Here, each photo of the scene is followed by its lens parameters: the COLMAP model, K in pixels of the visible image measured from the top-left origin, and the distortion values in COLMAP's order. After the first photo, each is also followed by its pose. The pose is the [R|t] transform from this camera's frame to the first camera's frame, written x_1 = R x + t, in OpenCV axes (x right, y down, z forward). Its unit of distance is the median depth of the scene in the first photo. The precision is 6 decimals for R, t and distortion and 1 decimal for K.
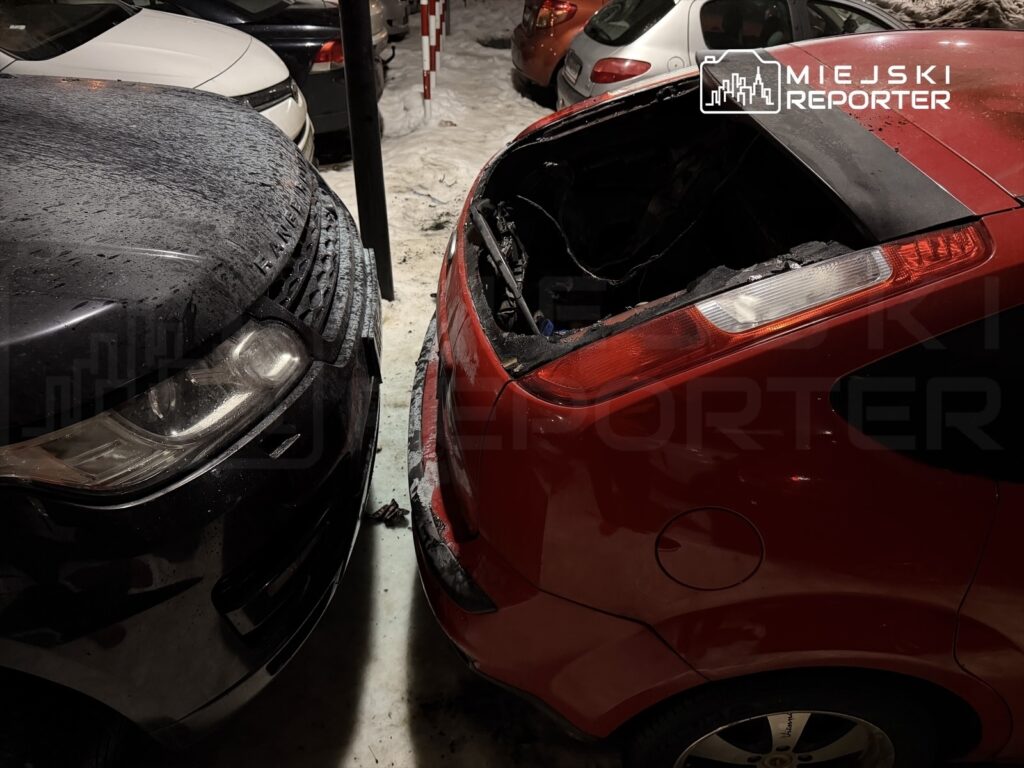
lens RADIAL K [[704.5, 0, 512.0], [0, 704.5, 384.0], [0, 0, 1]] dist [0.204226, -0.439649]
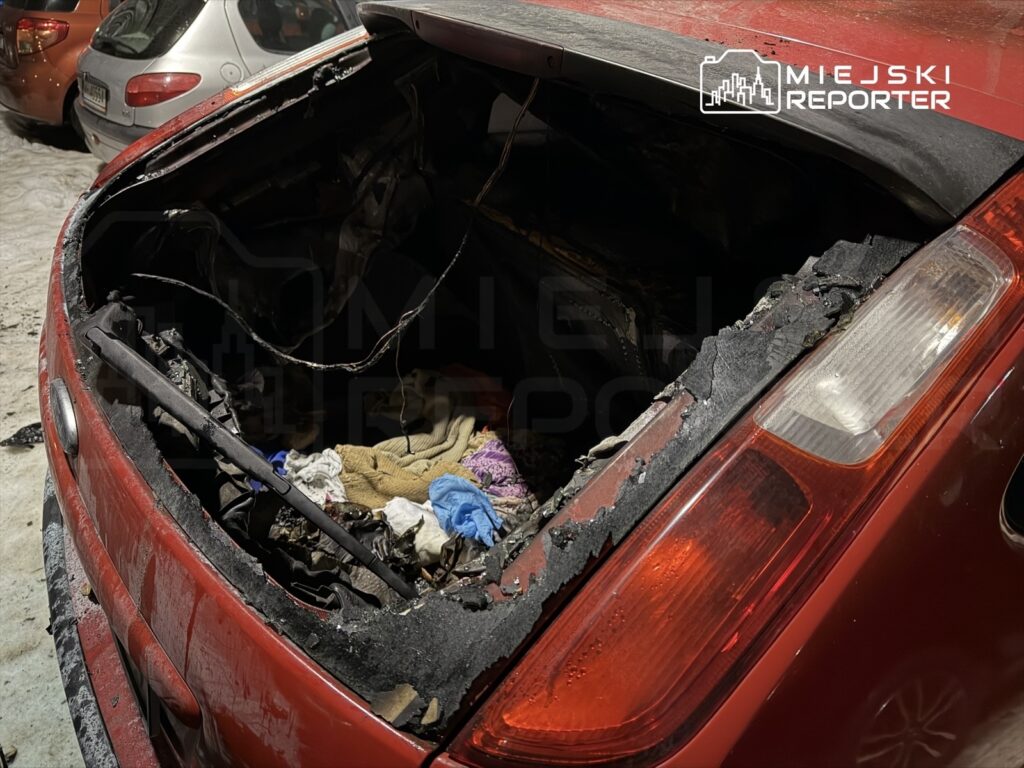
lens RADIAL K [[727.3, 0, 512.0], [0, 727.3, 384.0], [0, 0, 1]] dist [0.025700, -0.034304]
pose [[0.821915, -0.319509, 0.471560, -0.050705], [0.329950, 0.941888, 0.063091, -0.118948], [-0.464315, 0.103736, 0.879574, 0.349125]]
